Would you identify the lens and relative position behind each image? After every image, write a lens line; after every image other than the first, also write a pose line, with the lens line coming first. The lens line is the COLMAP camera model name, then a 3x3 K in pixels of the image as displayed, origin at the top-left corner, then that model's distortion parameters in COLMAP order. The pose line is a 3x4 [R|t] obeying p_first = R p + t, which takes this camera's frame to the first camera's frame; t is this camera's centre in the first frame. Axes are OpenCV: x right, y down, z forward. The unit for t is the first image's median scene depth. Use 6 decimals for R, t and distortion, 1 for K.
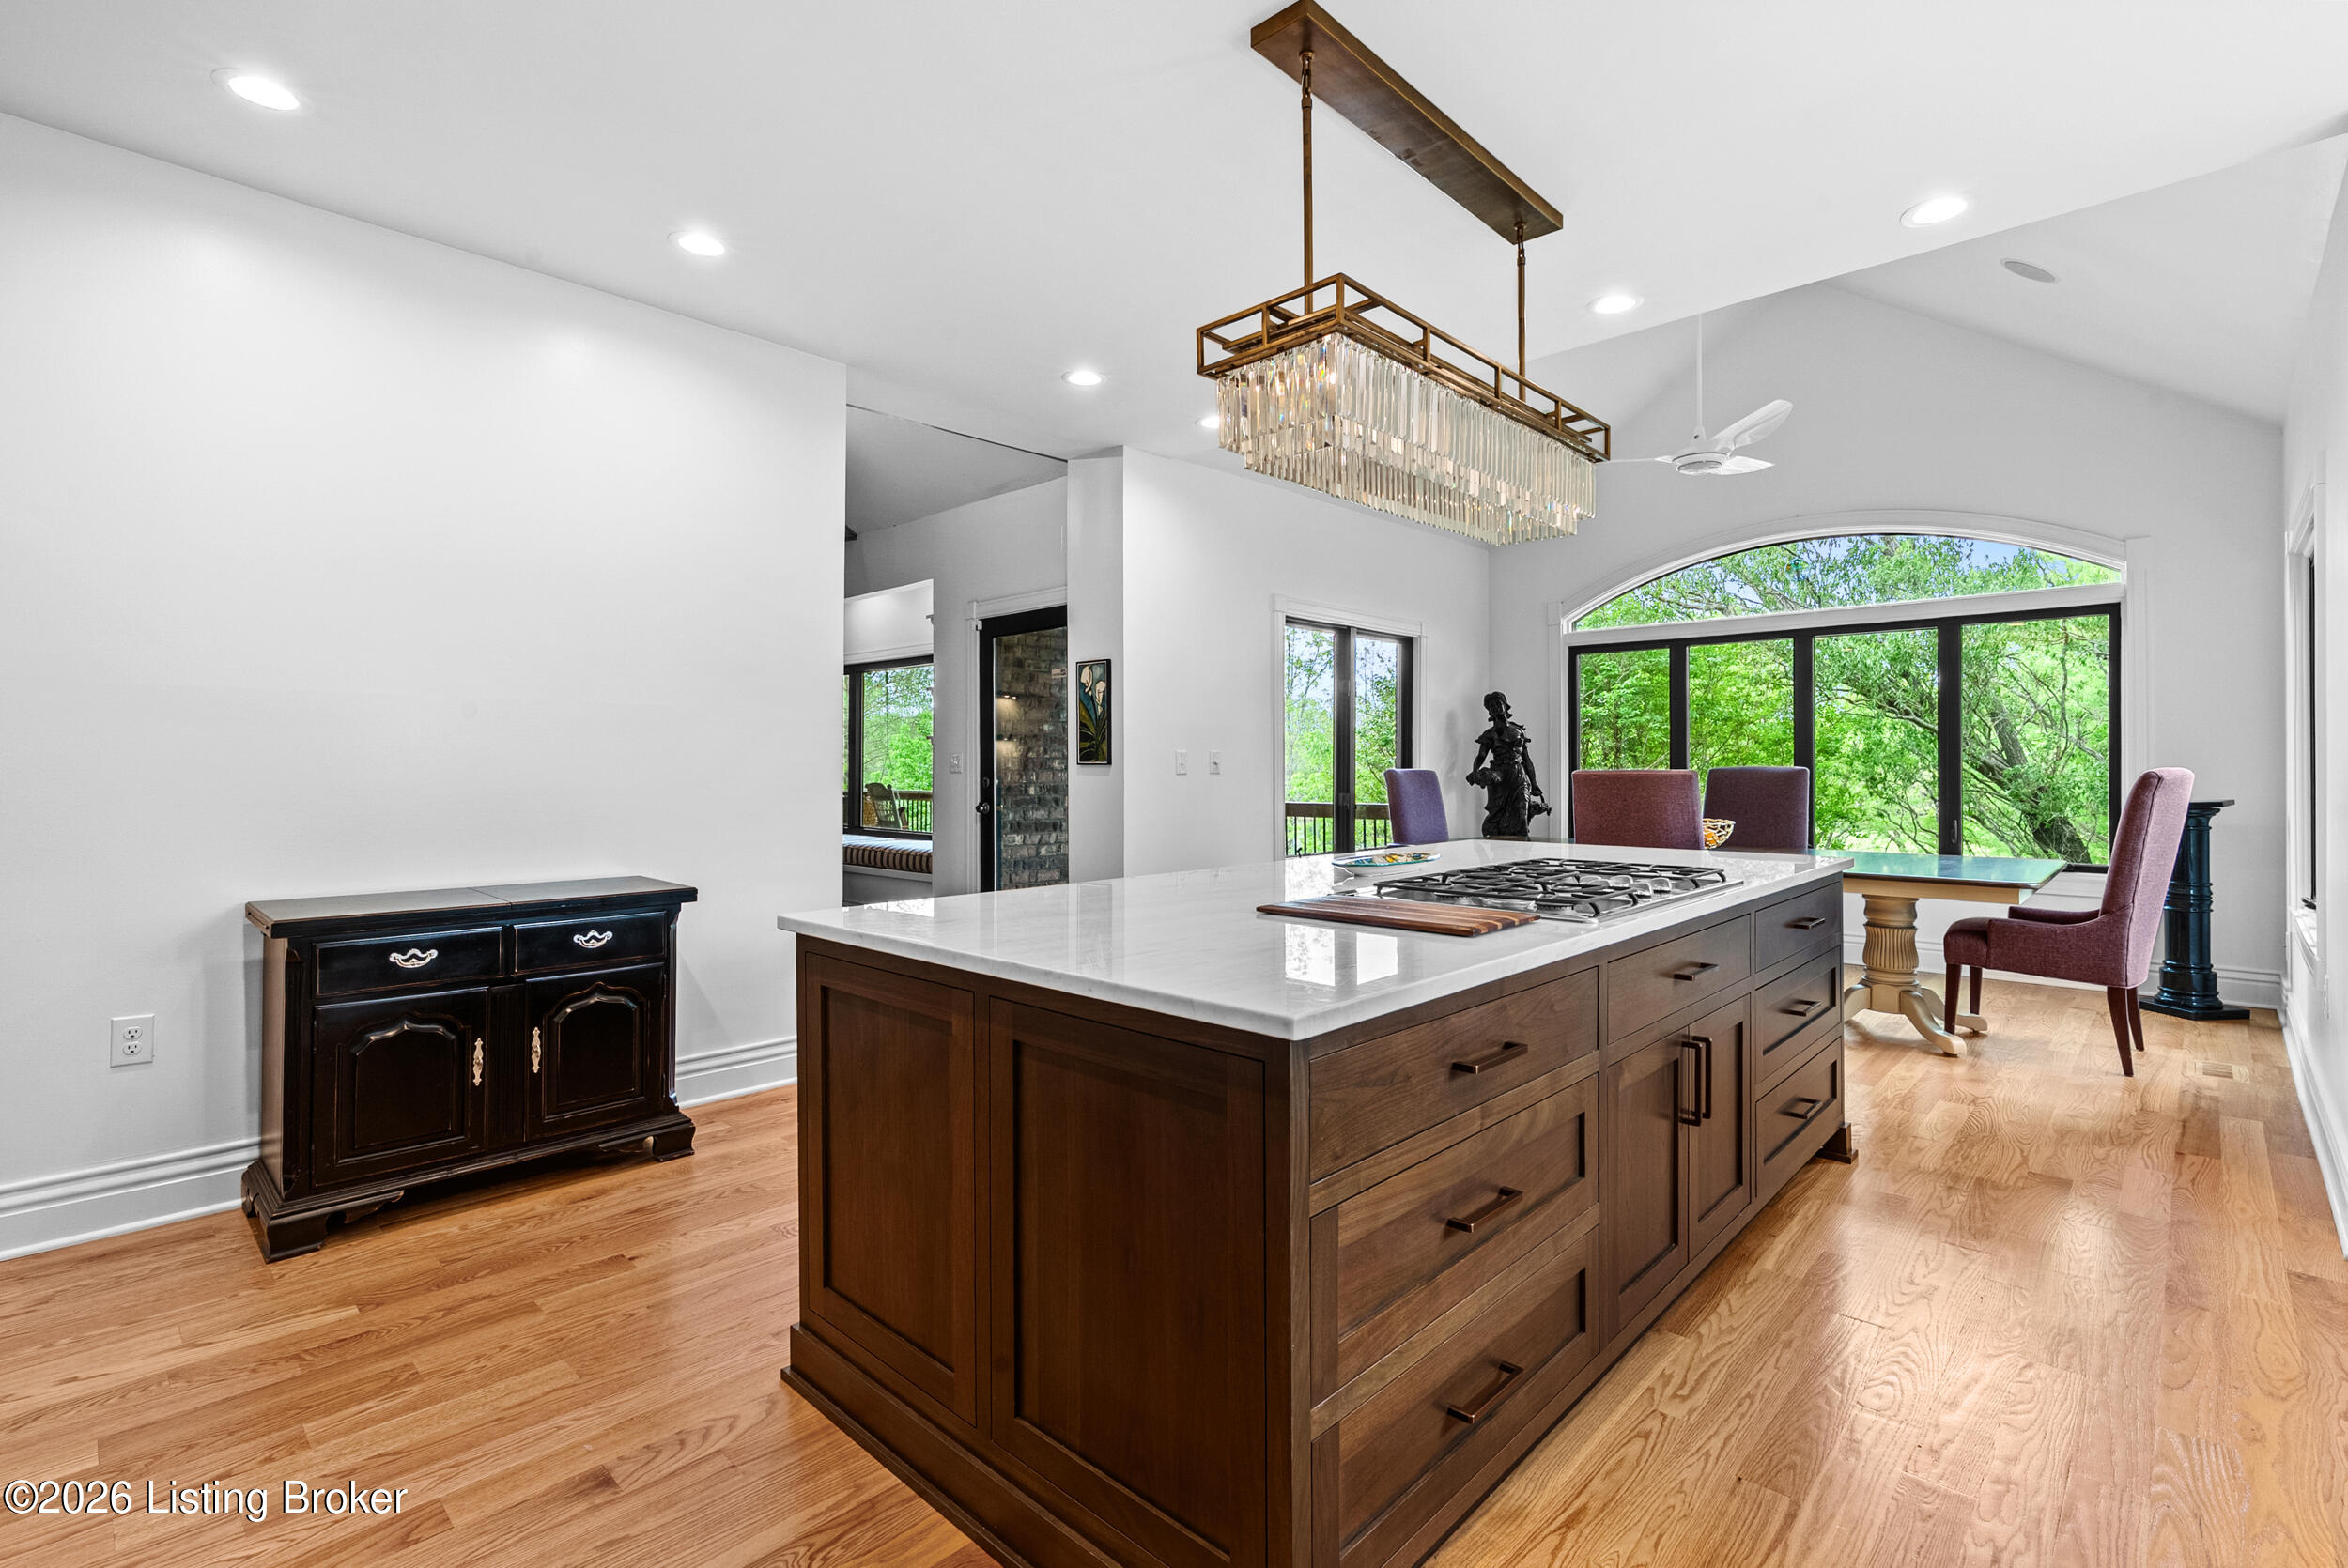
lens RADIAL K [[1067.7, 0, 1173.1], [0, 1067.7, 772.8], [0, 0, 1]] dist [-0.006515, 0.003010]
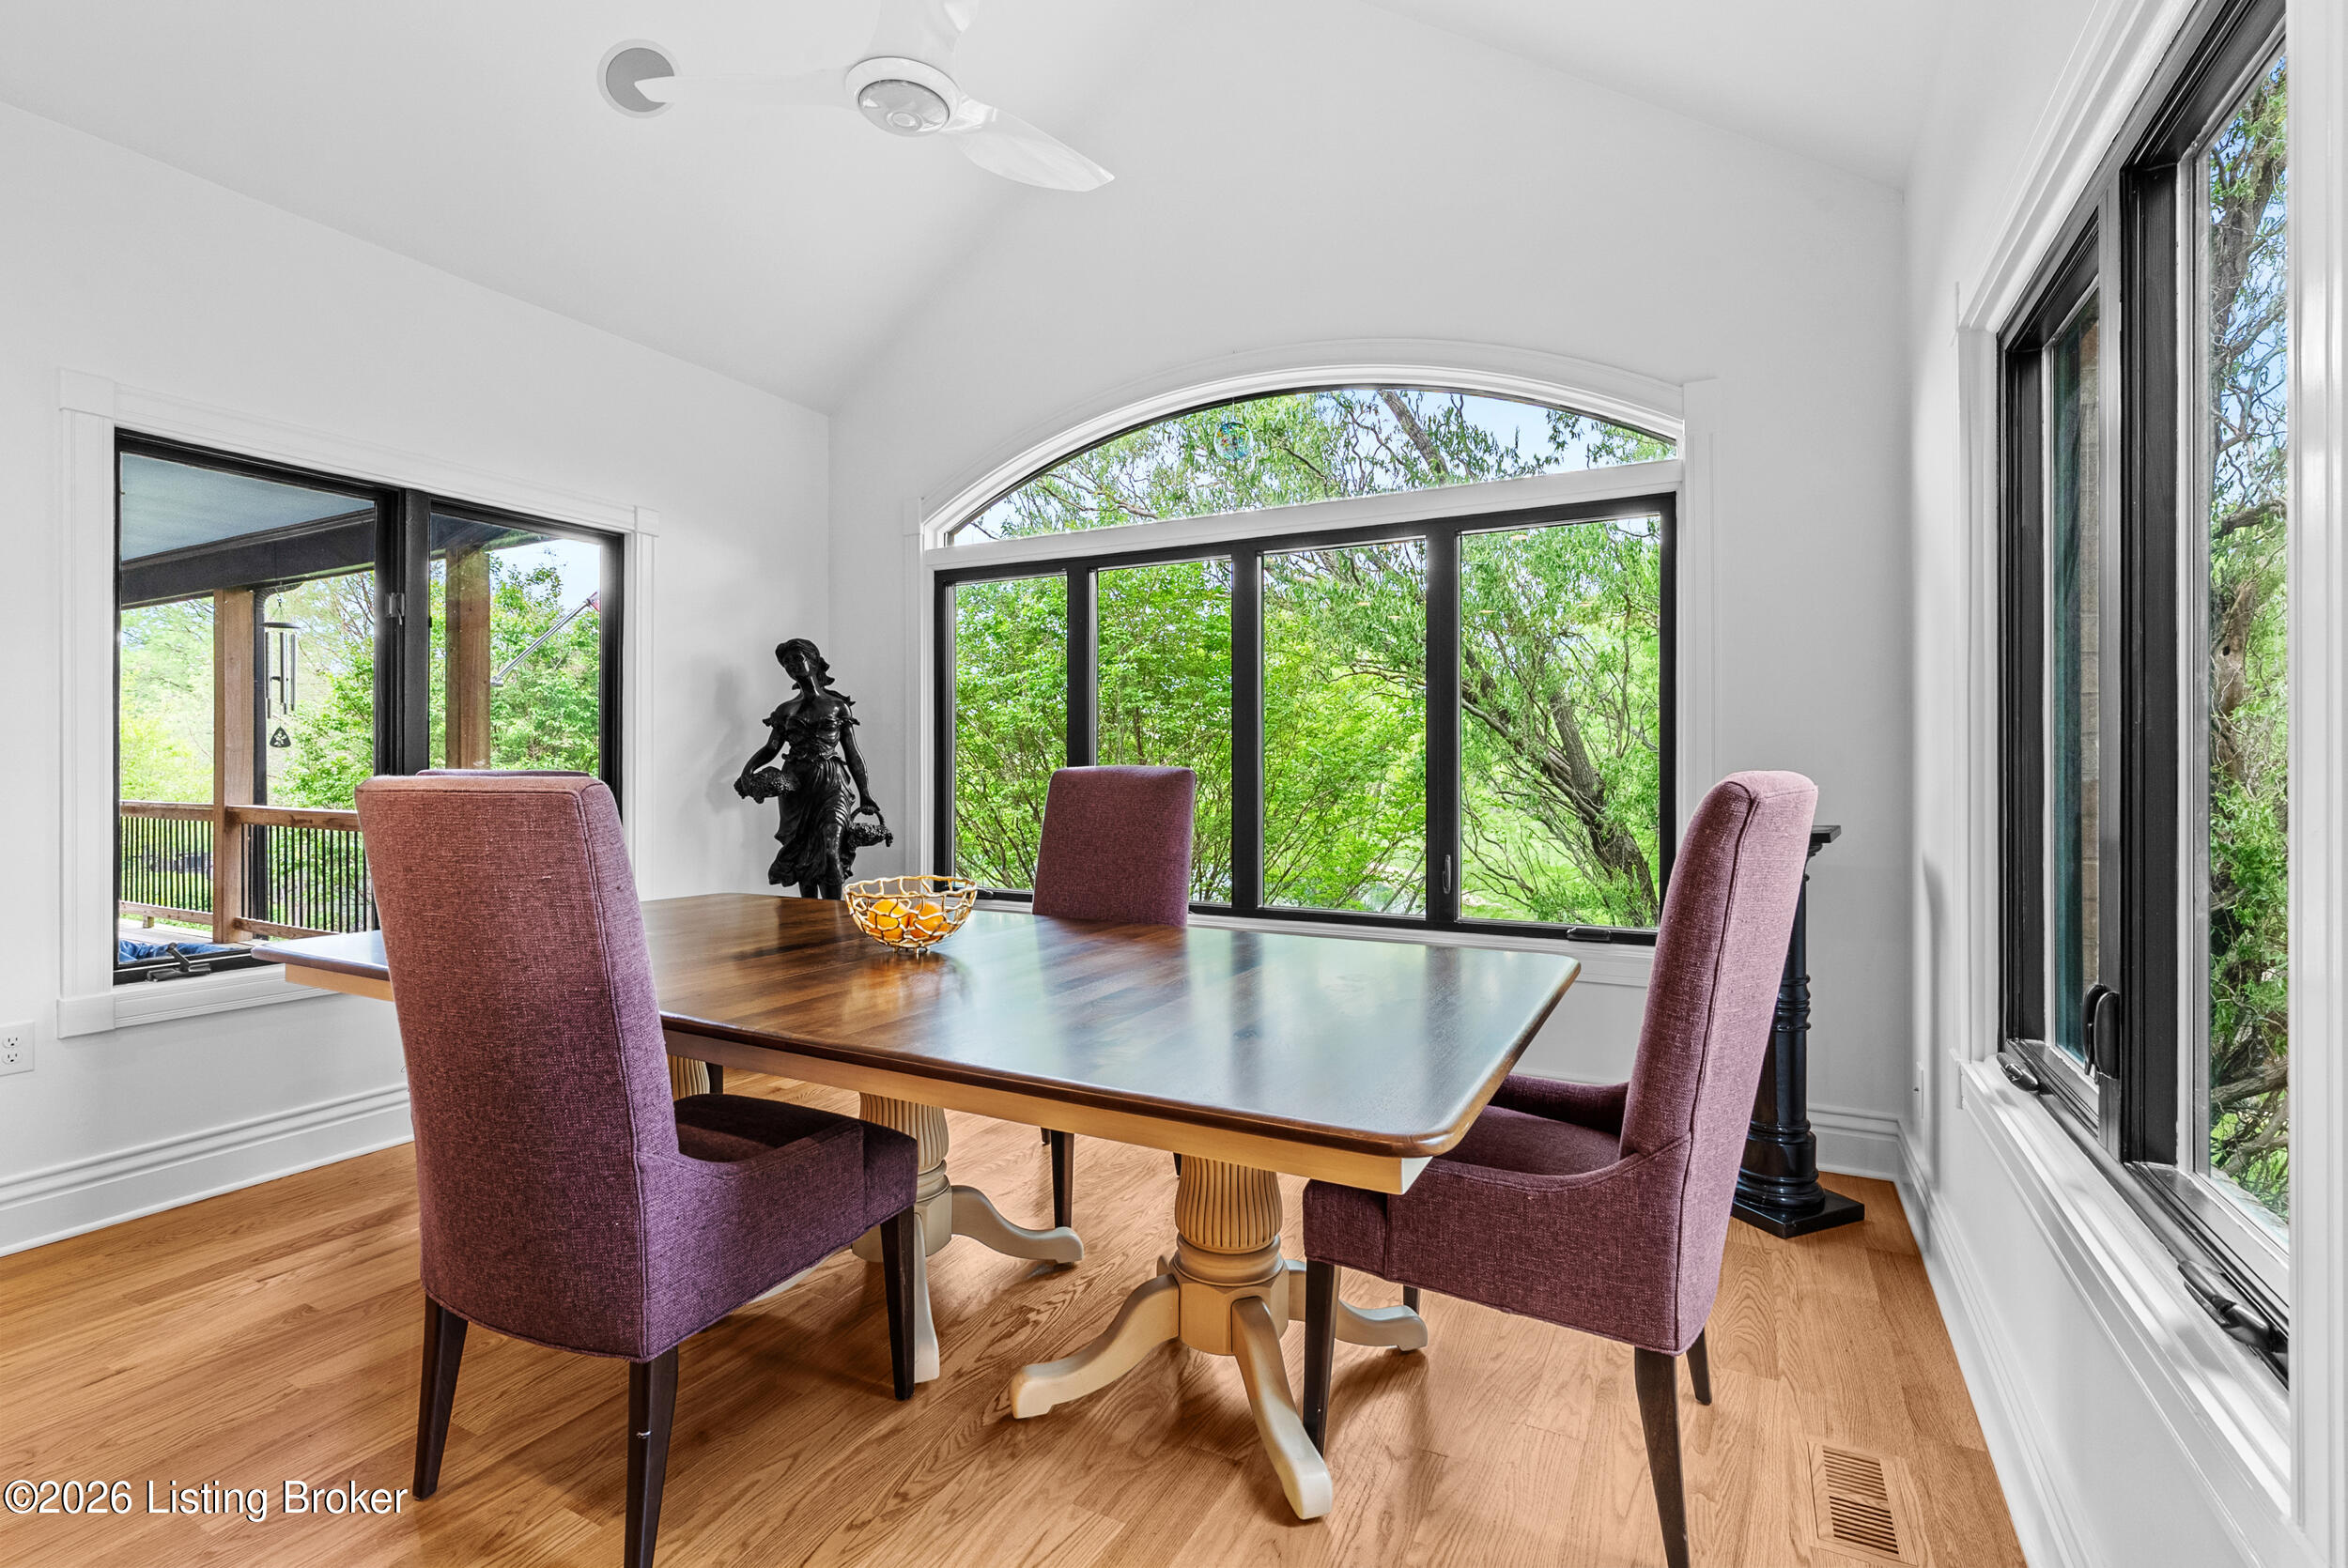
lens RADIAL K [[1067.7, 0, 1191.7], [0, 1067.7, 777.2], [0, 0, 1]] dist [-0.006515, 0.003010]
pose [[0.957600, -0.004138, 0.288071, 0.546155], [0.002825, 0.999984, 0.004973, -0.003121], [-0.288087, -0.003949, 0.957596, 0.603054]]
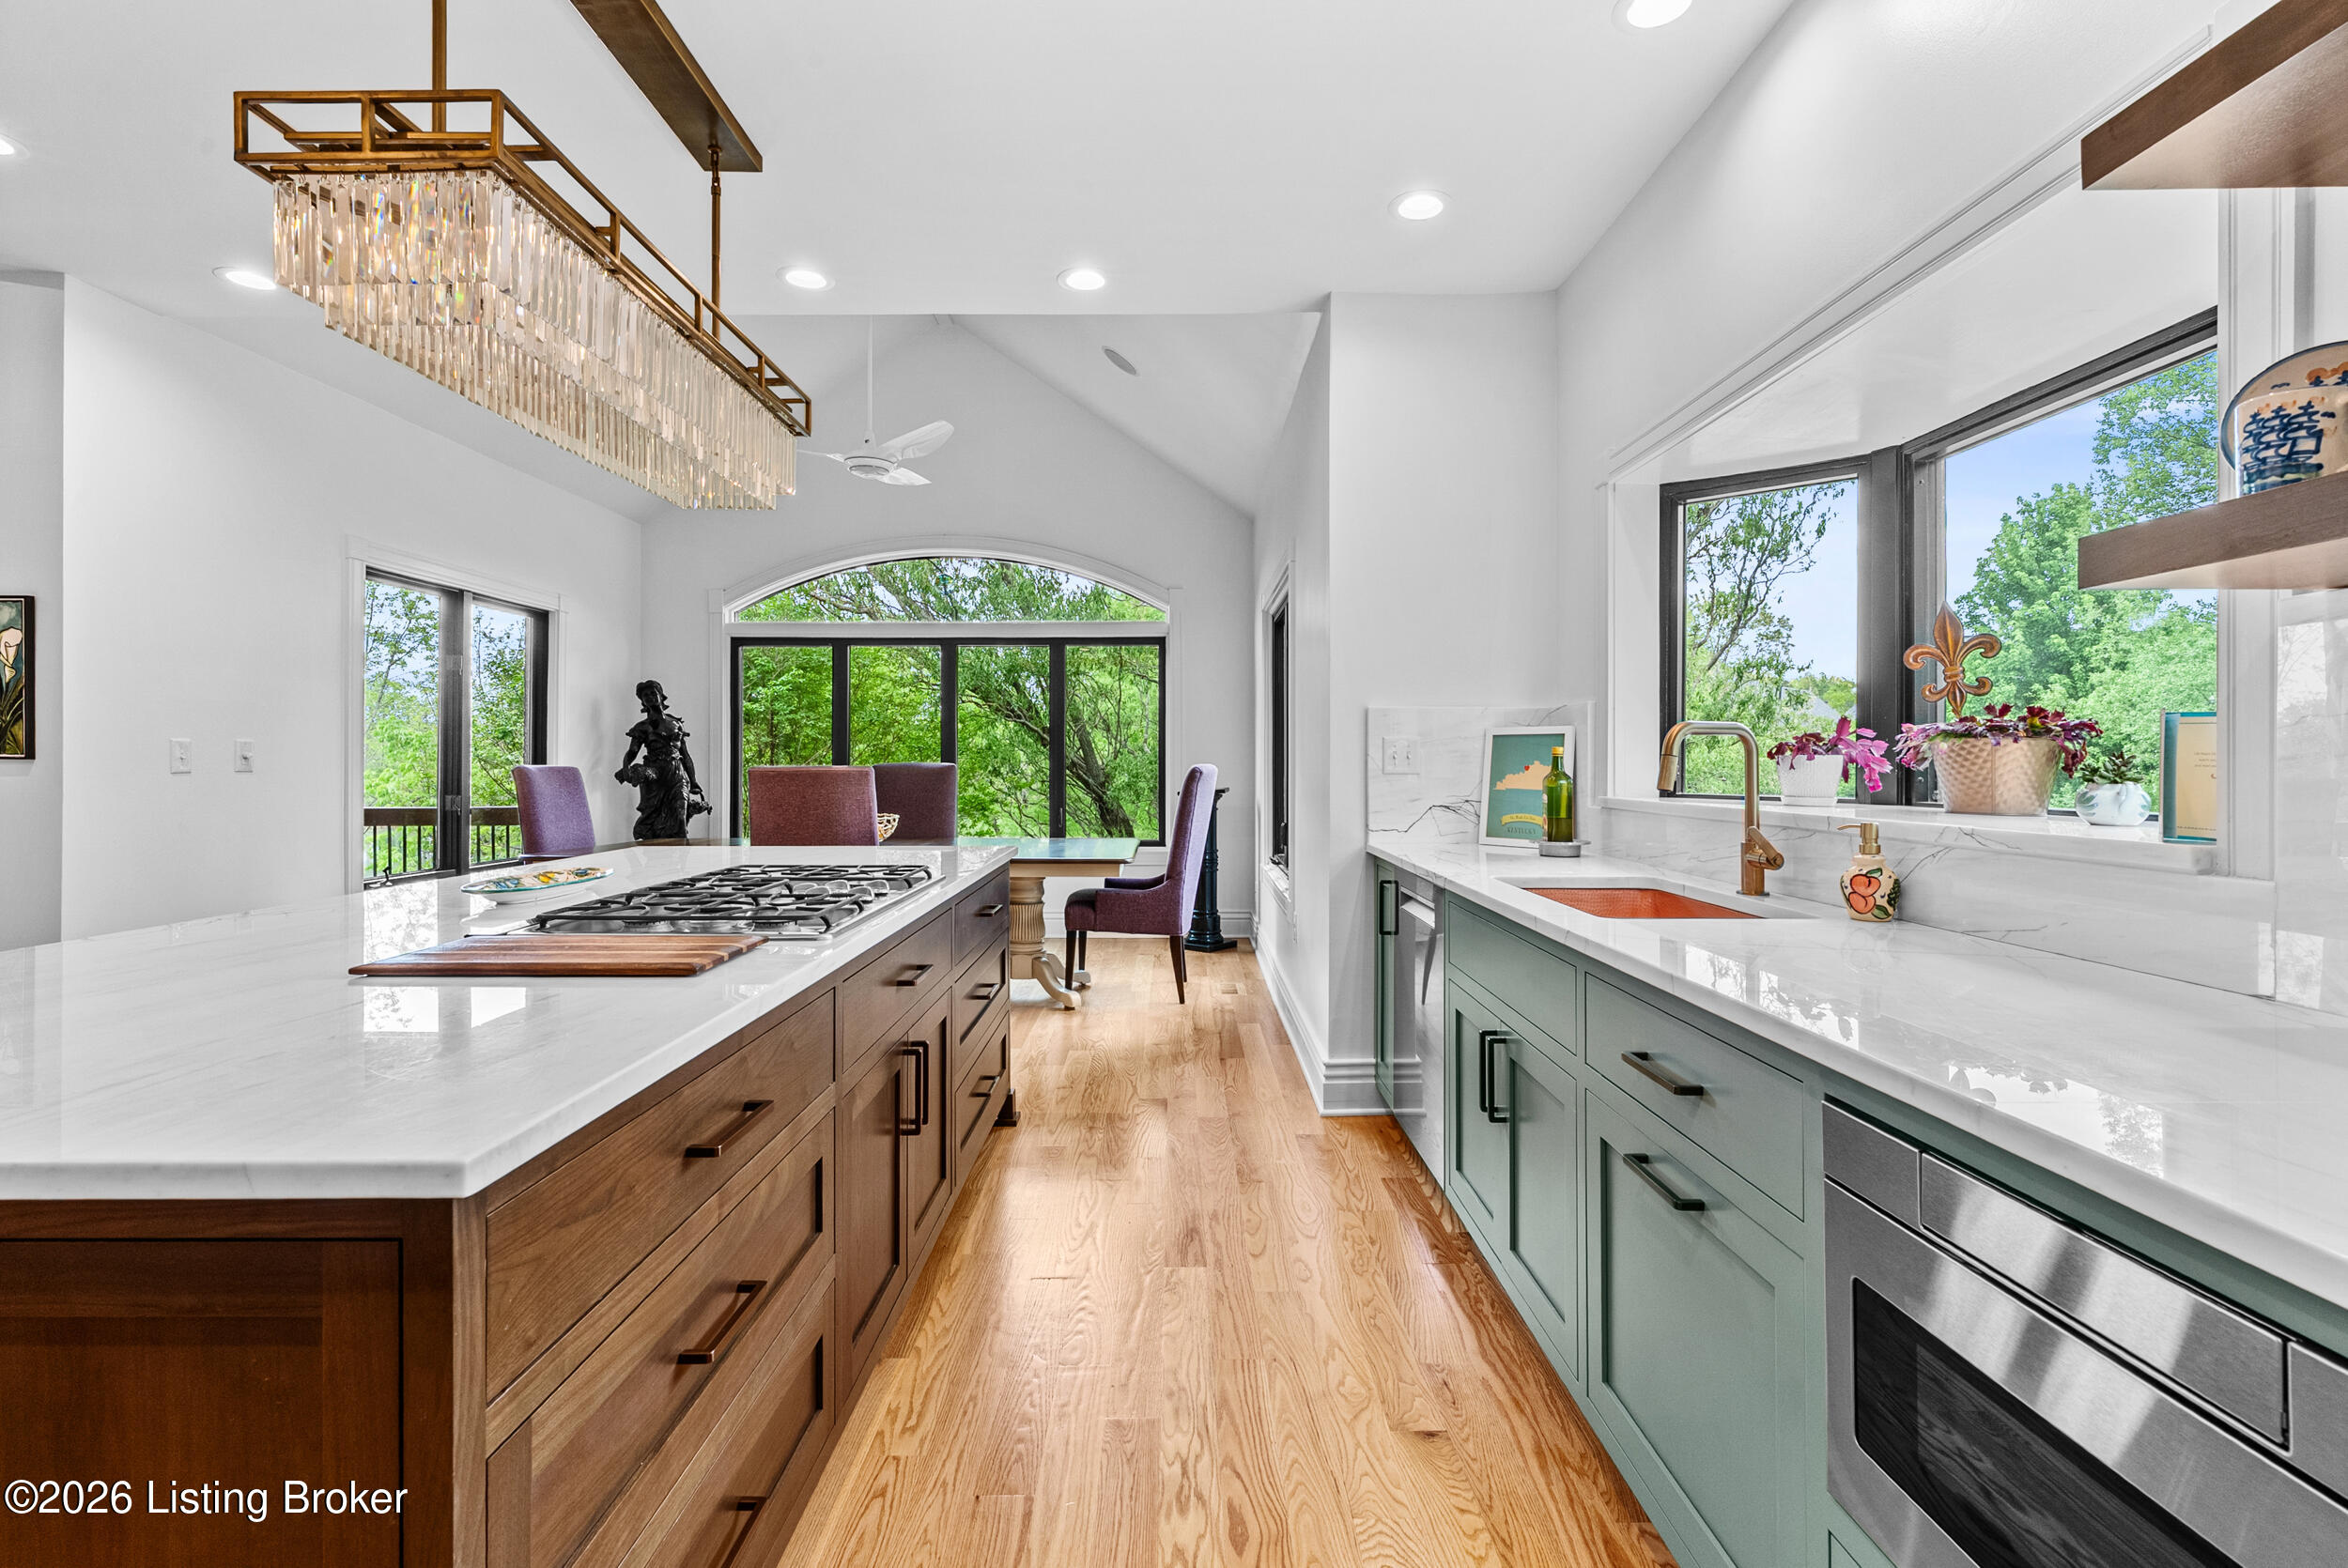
lens RADIAL K [[1067.7, 0, 1170.5], [0, 1067.7, 757.2], [0, 0, 1]] dist [-0.006515, 0.003010]
pose [[0.723288, 0.004765, 0.690530, -0.005145], [0.002938, 0.999946, -0.009977, -0.000317], [-0.690540, 0.009245, 0.723235, 0.063938]]
